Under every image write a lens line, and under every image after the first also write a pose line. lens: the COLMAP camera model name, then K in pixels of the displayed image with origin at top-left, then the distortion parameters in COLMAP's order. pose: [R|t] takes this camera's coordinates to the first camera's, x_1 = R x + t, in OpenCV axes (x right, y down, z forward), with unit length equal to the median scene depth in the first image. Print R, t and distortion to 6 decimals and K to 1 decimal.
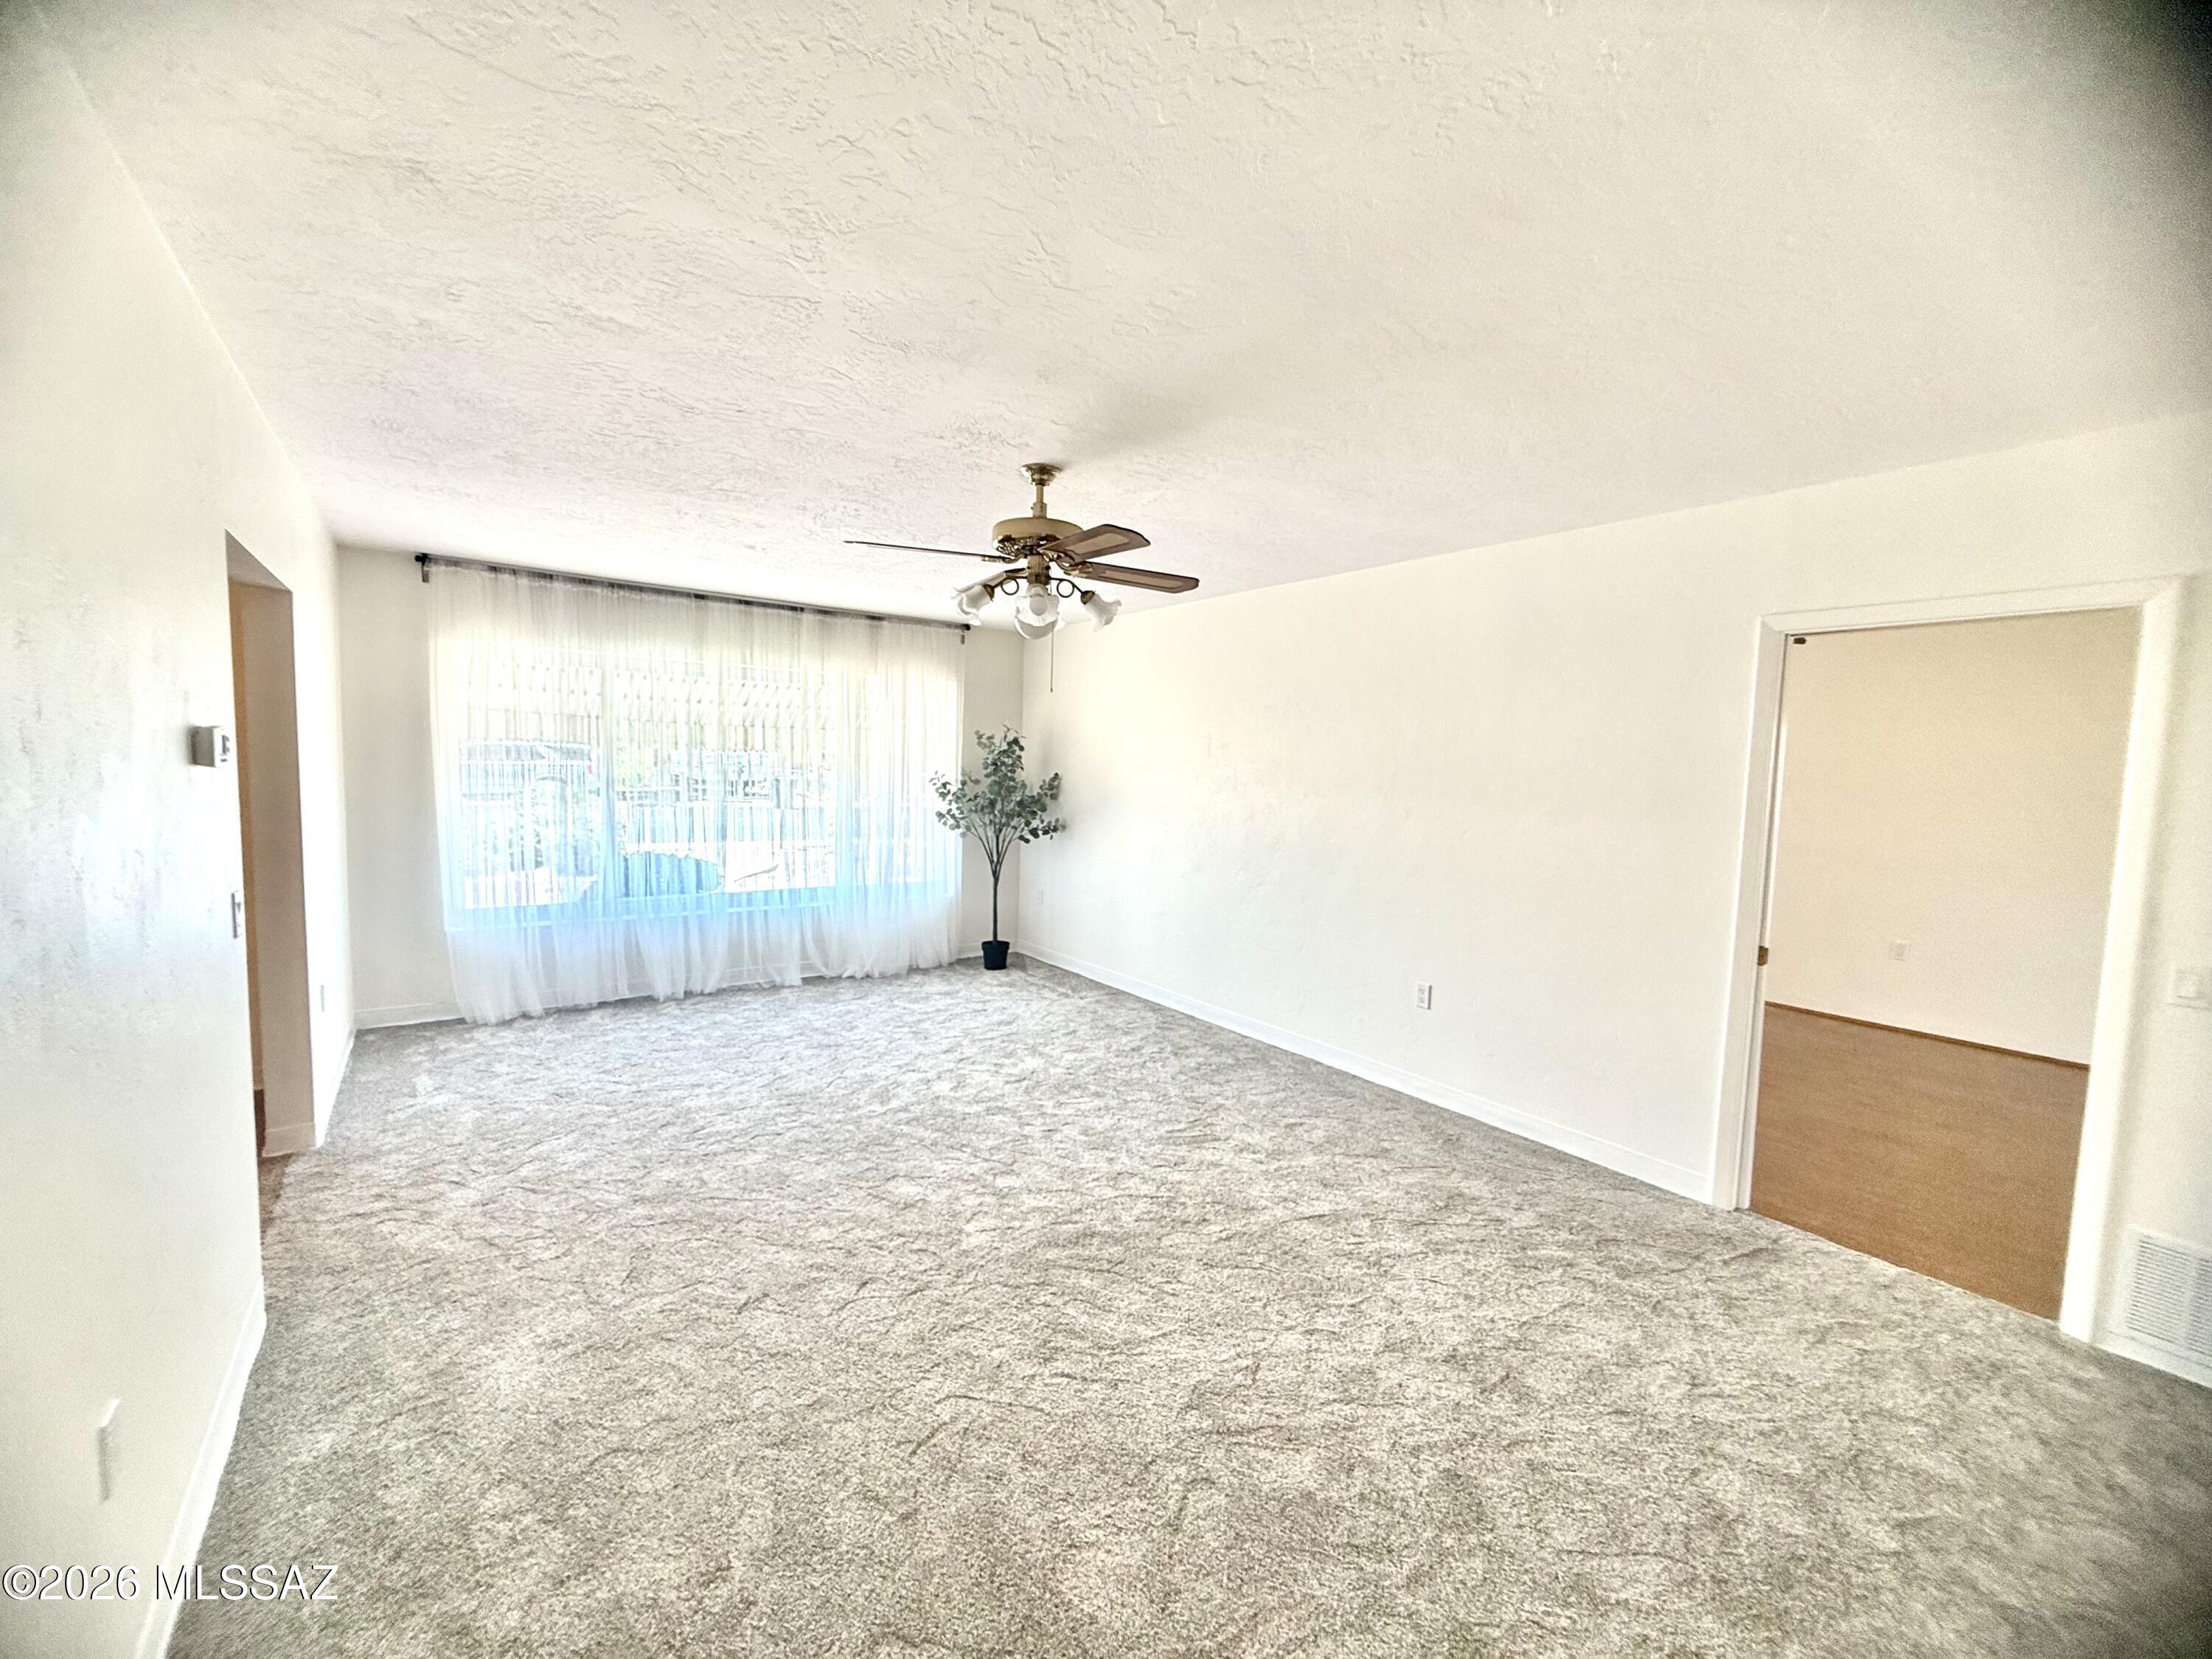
lens RADIAL K [[876.2, 0, 1106.0], [0, 876.2, 829.5], [0, 0, 1]] dist [-0.001023, -0.000235]
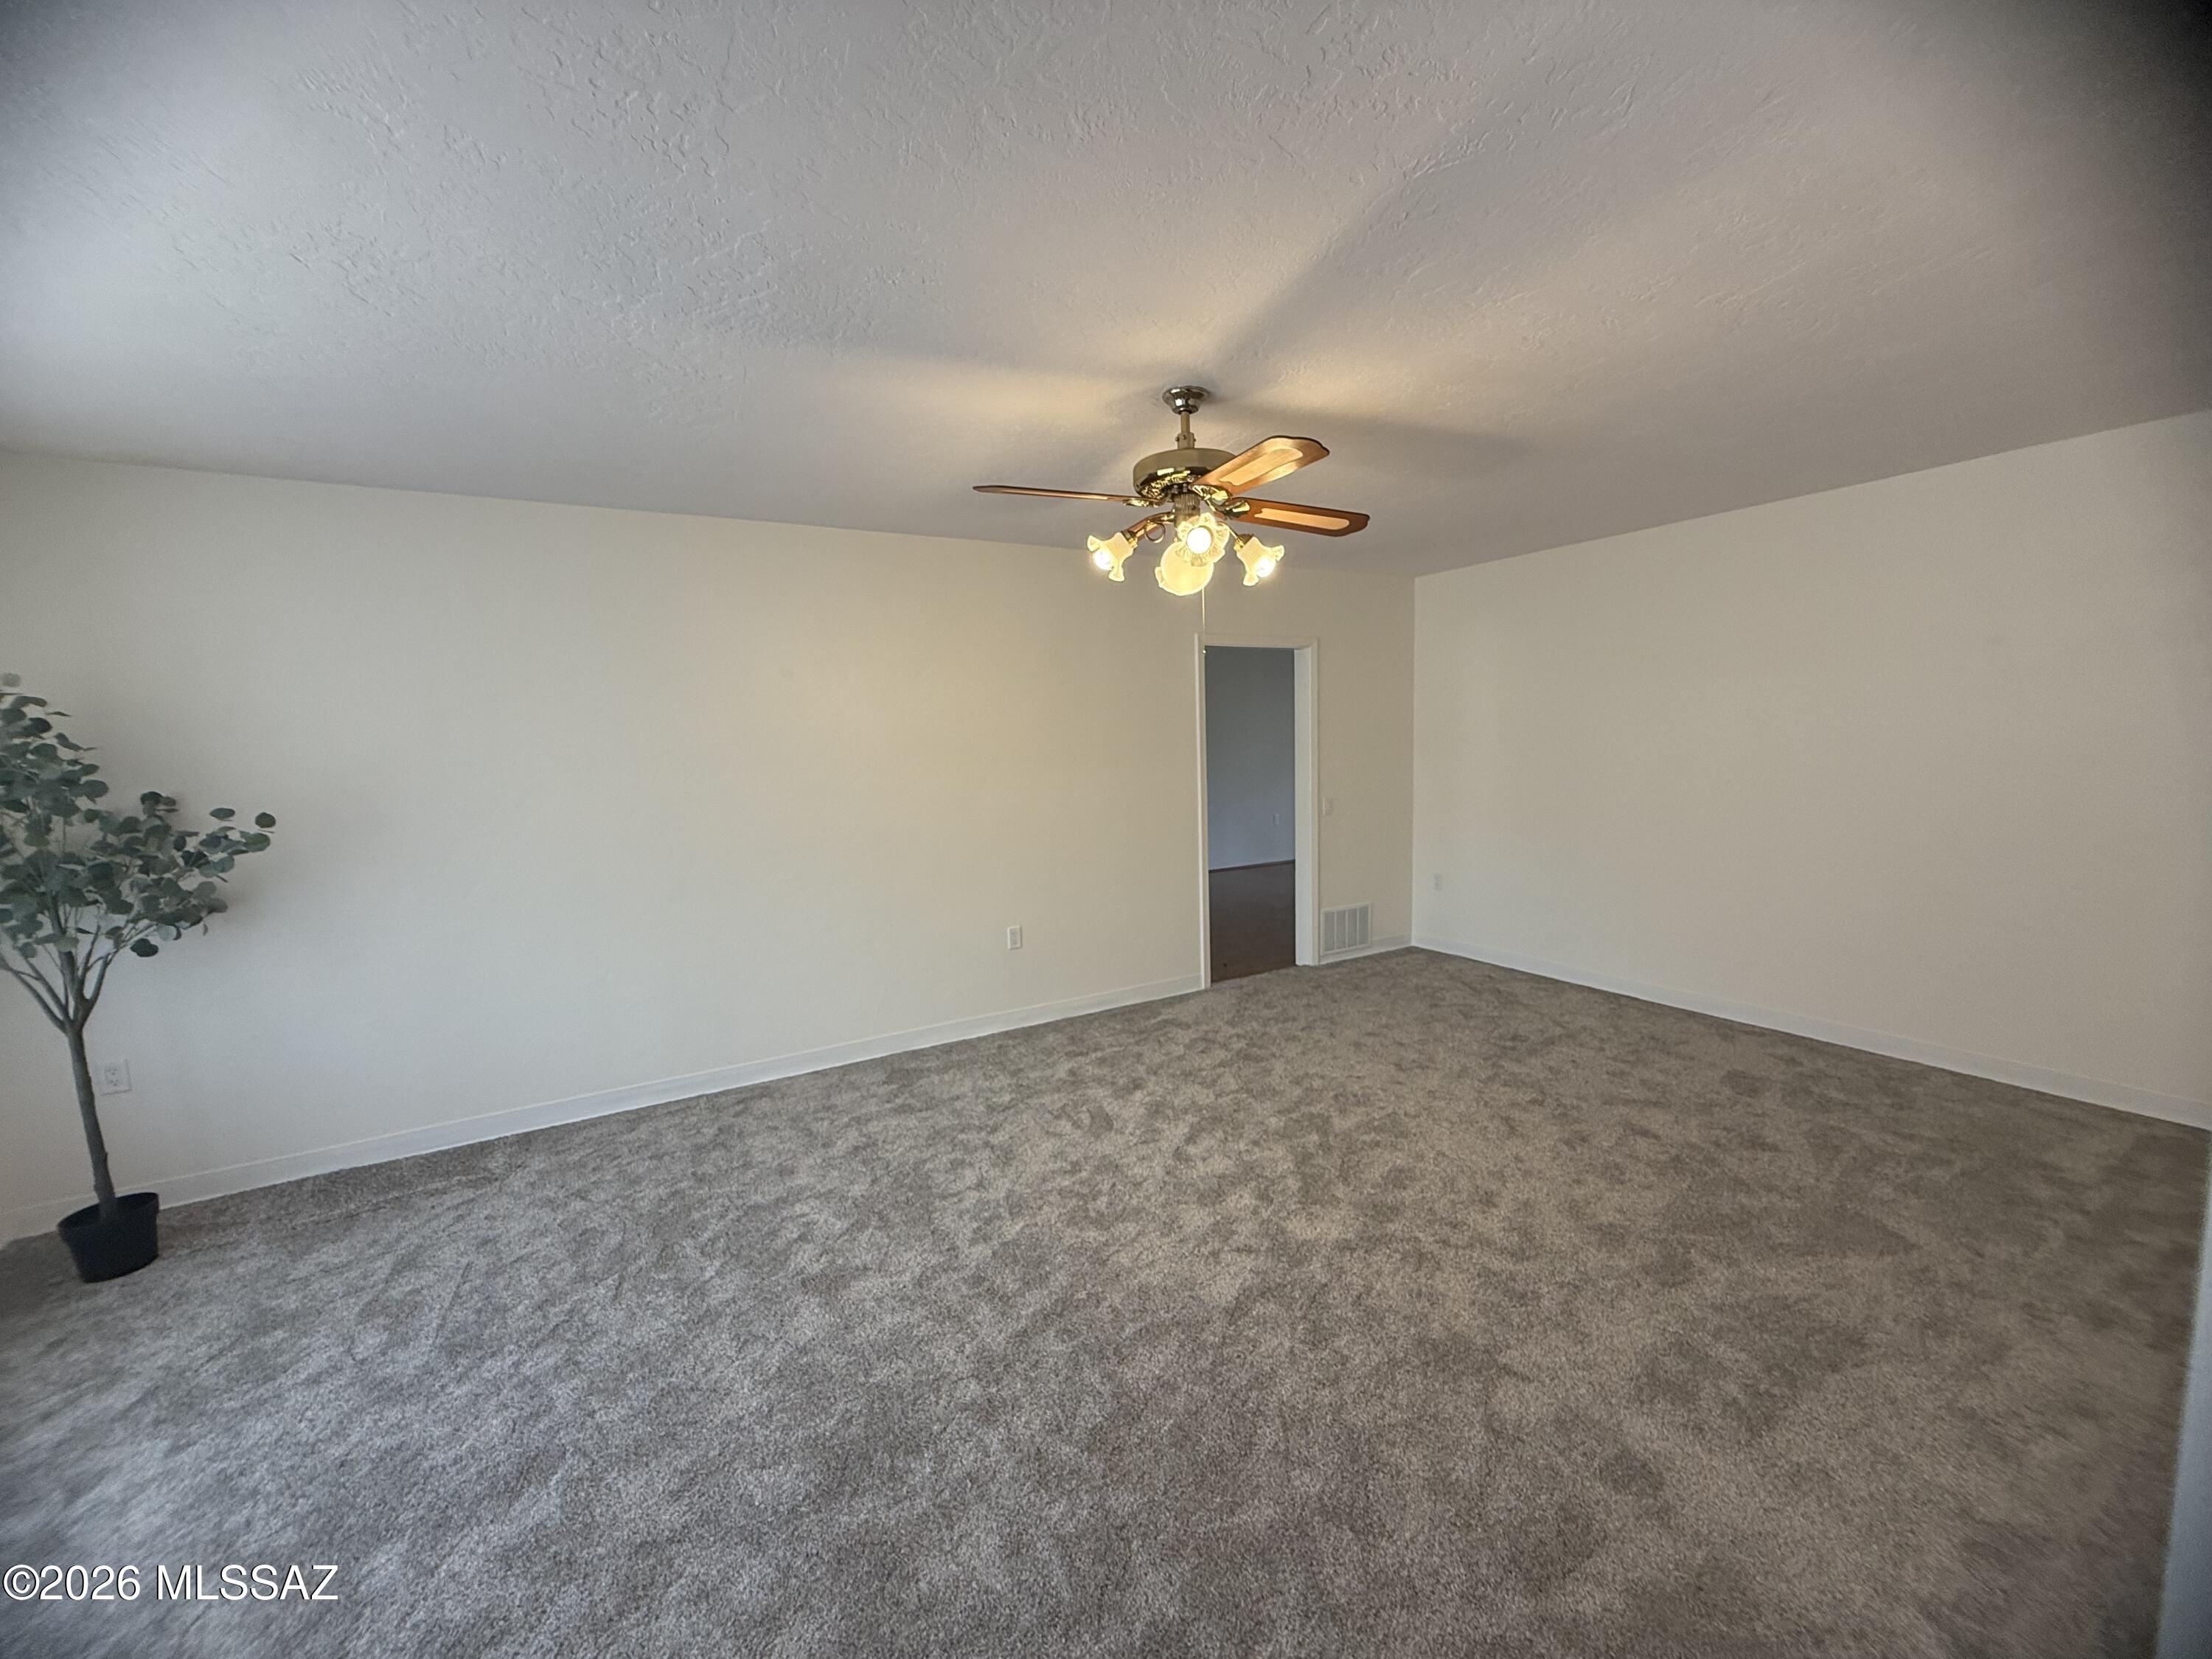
lens RADIAL K [[876.2, 0, 1106.0], [0, 876.2, 829.5], [0, 0, 1]] dist [-0.001023, -0.000235]
pose [[0.113211, -0.134198, 0.984466, -0.657133], [0.111096, 0.986333, 0.121677, -0.066543], [-0.987340, 0.095595, 0.126573, 0.669139]]
